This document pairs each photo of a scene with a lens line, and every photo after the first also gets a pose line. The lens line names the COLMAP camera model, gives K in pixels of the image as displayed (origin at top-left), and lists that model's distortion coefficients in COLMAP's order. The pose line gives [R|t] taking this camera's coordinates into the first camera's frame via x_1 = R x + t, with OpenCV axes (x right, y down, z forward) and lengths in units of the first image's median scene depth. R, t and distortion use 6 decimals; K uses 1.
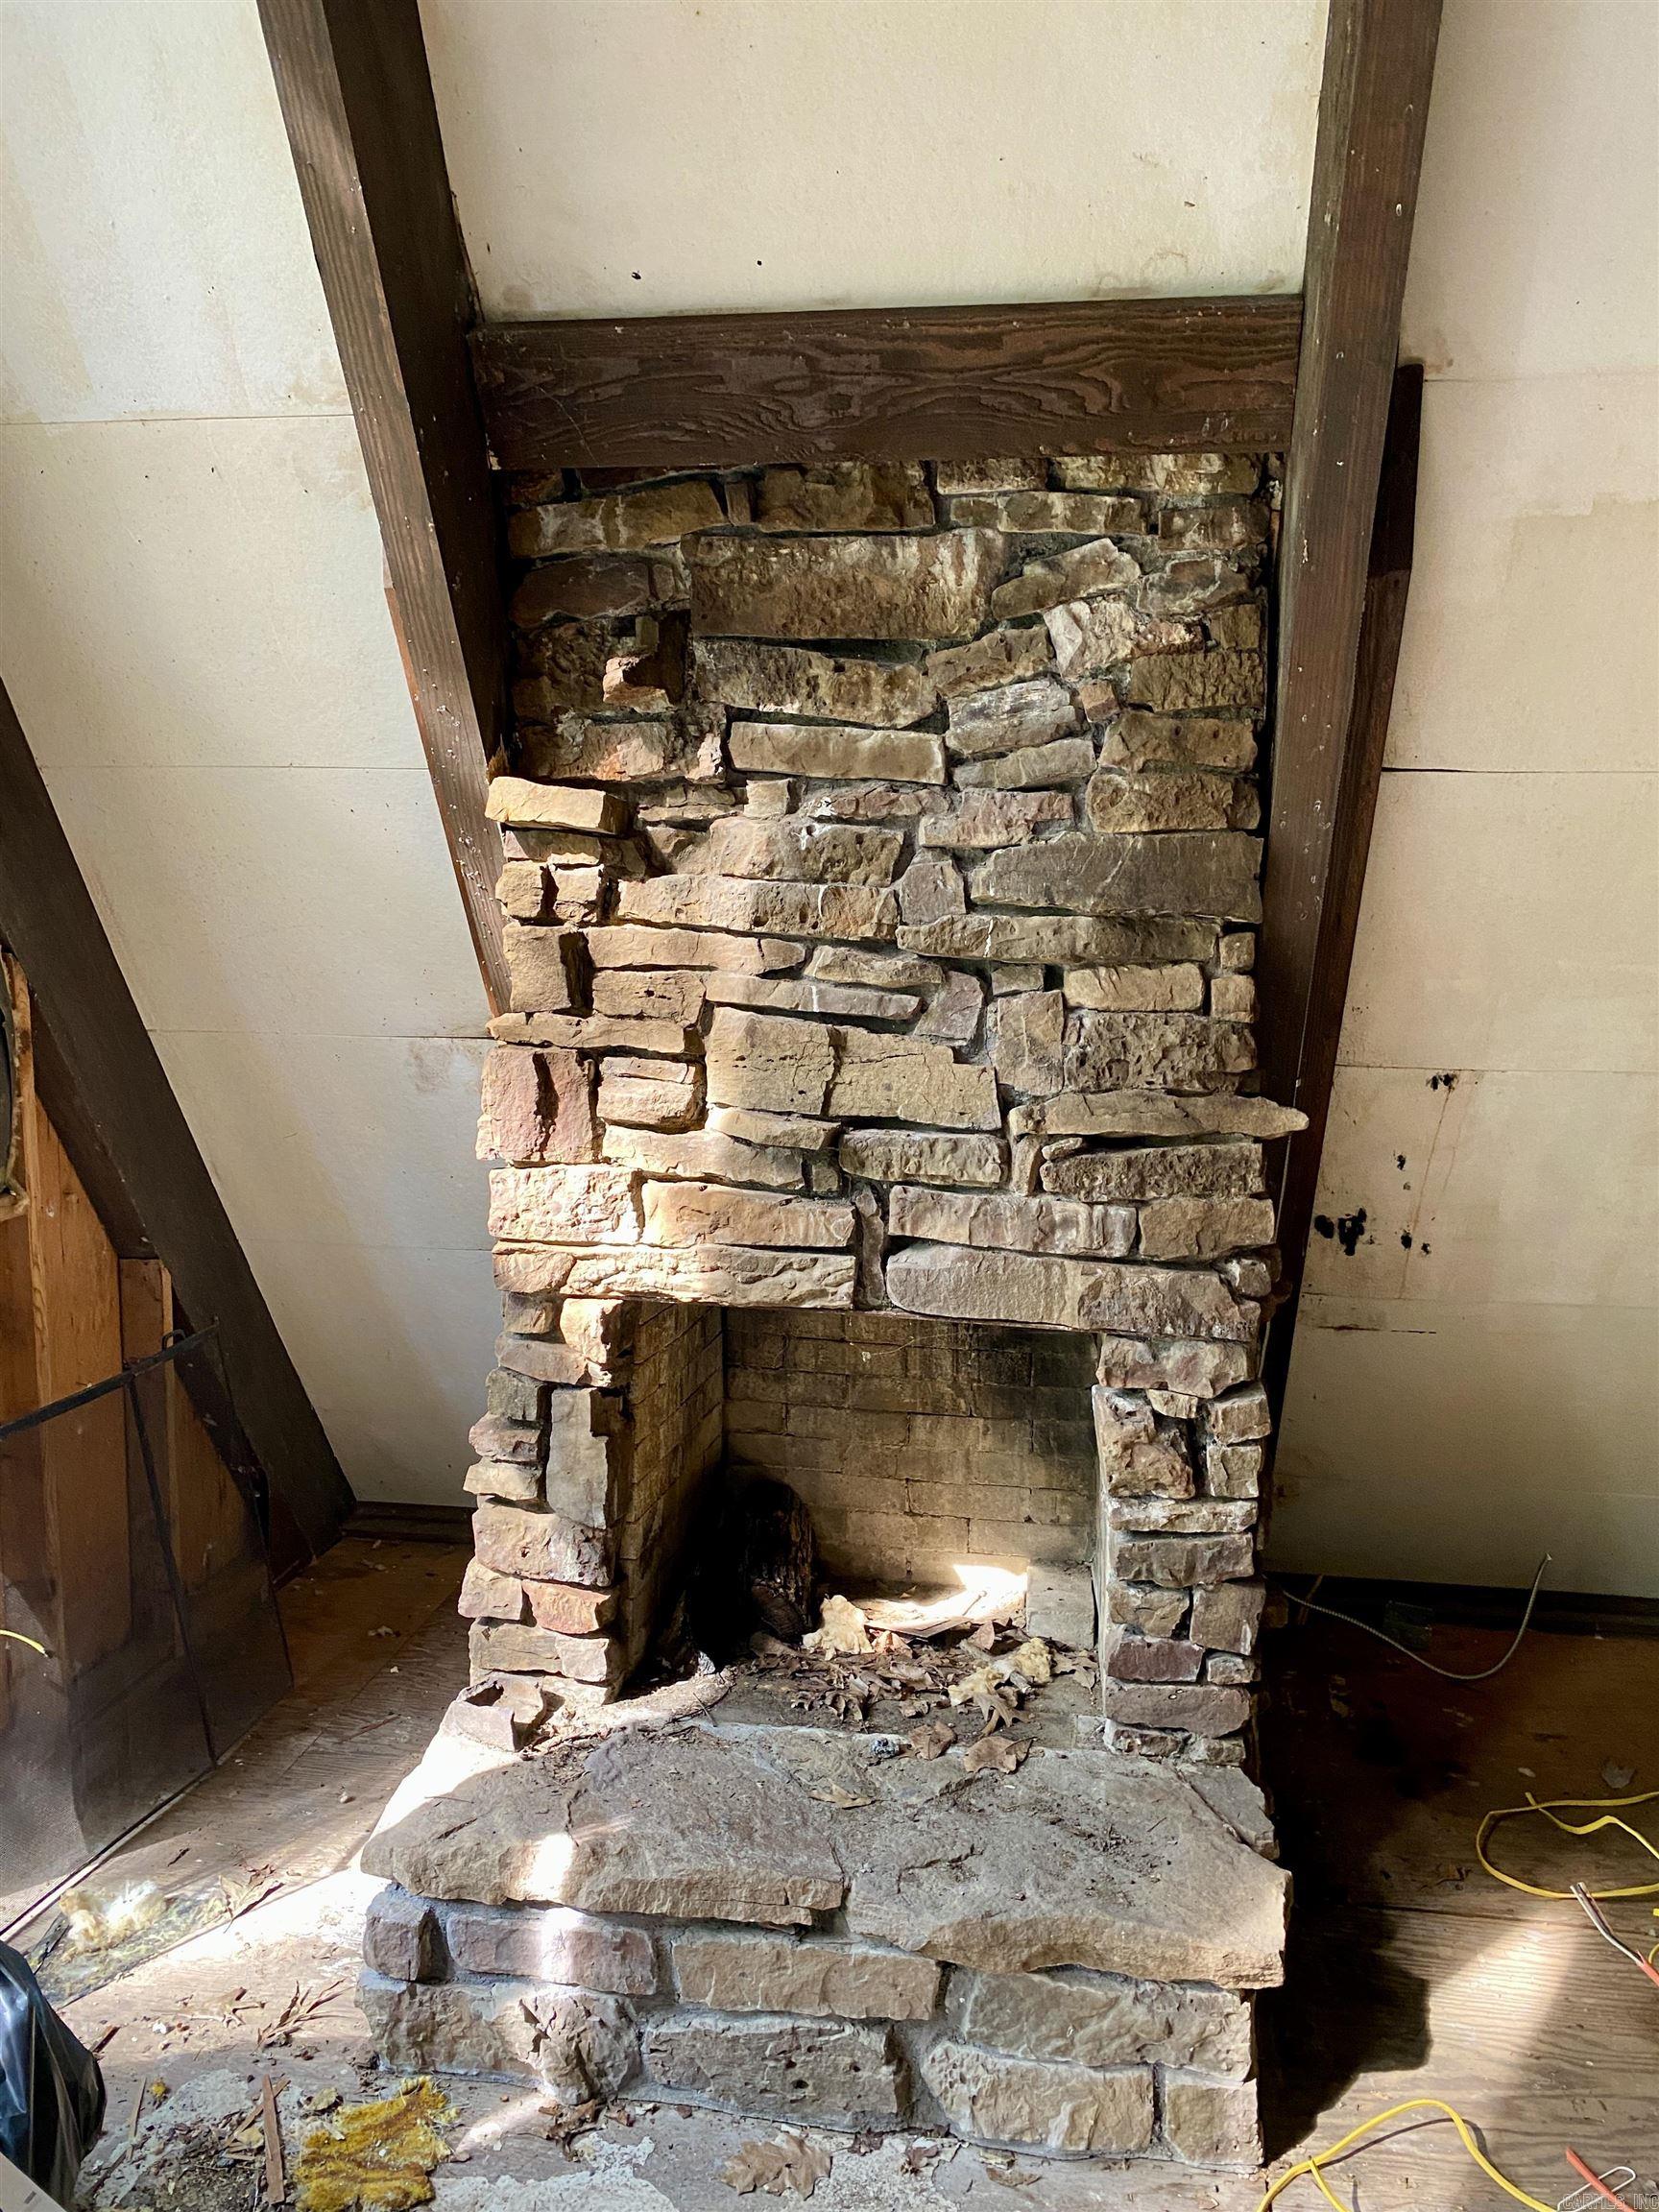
lens RADIAL K [[1682.1, 0, 852.2], [0, 1682.1, 1117.8], [0, 0, 1]] dist [0.076837, -0.127969]
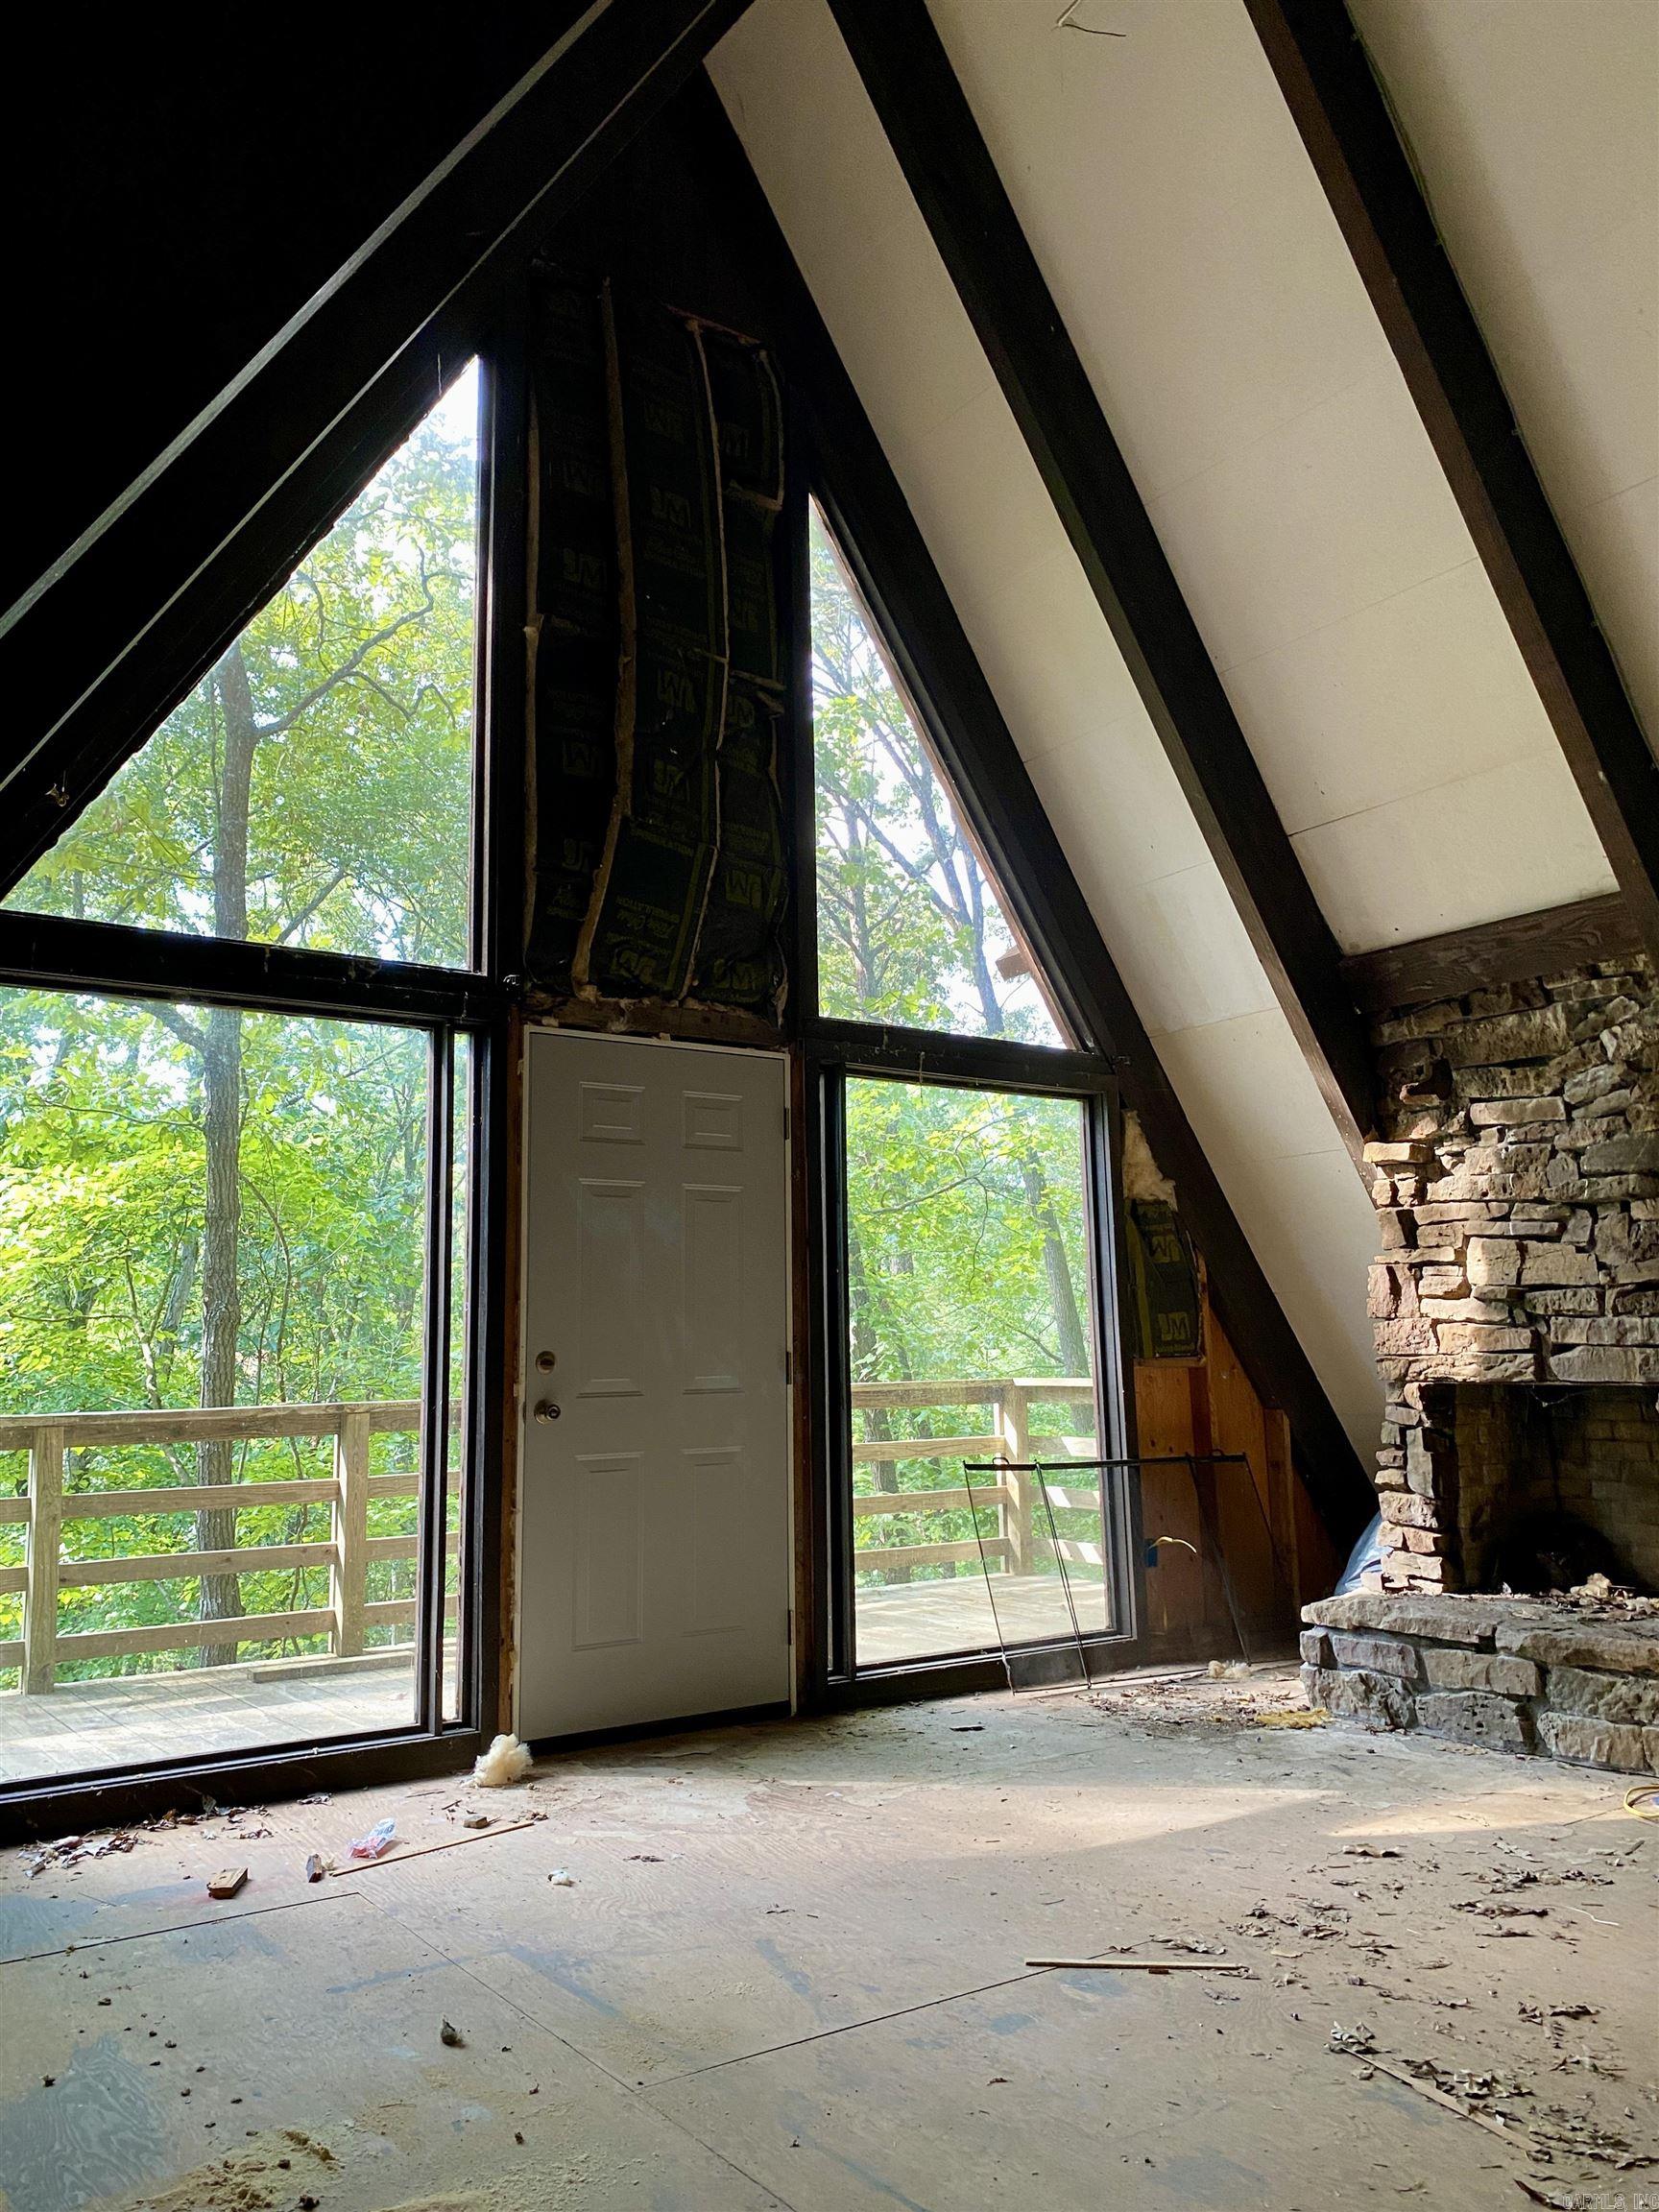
lens RADIAL K [[1670.6, 0, 823.7], [0, 1670.6, 1127.9], [0, 0, 1]] dist [0.061664, -0.076594]
pose [[0.695819, -0.127715, -0.706771, 0.878284], [-0.054387, 0.971867, -0.229163, 0.332320], [0.716155, 0.197895, 0.669298, -1.020309]]
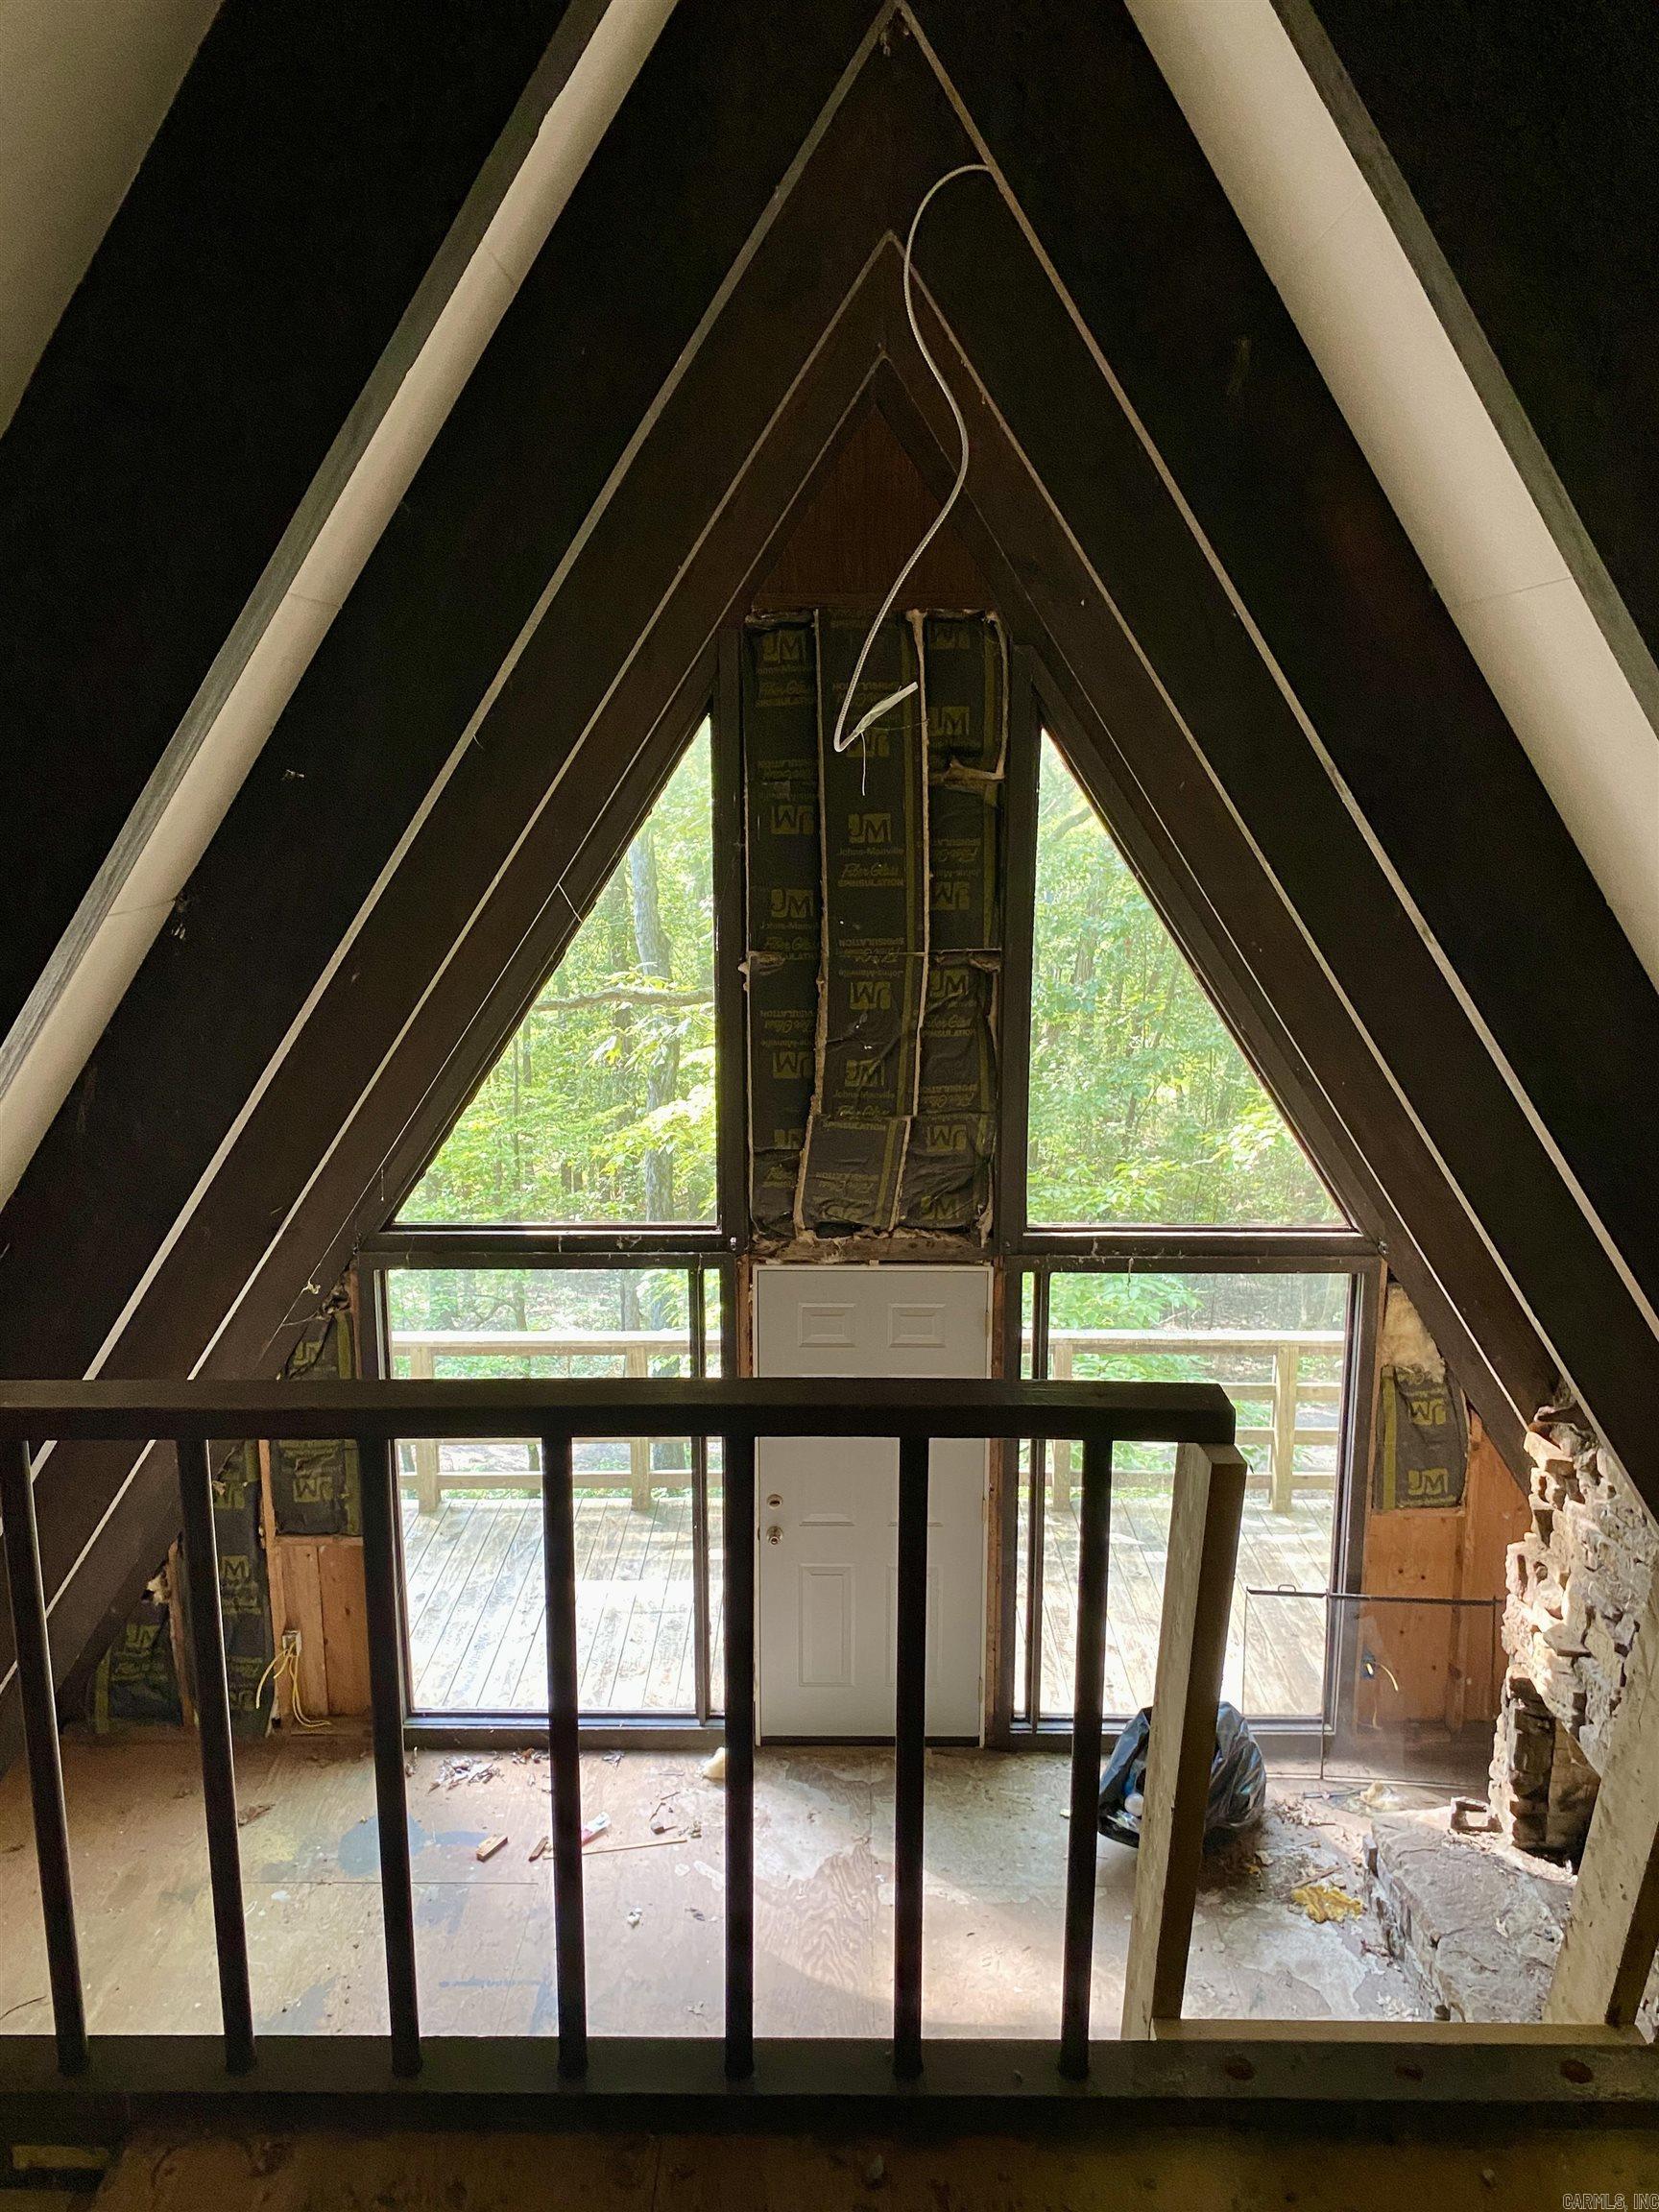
lens RADIAL K [[1742.4, 0, 844.5], [0, 1742.4, 1141.3], [0, 0, 1]] dist [0.108181, -0.001020]
pose [[0.164270, 0.203404, -0.965216, 1.876062], [-0.117539, 0.975574, 0.185583, -0.931238], [0.979388, 0.082964, 0.184165, -0.356182]]
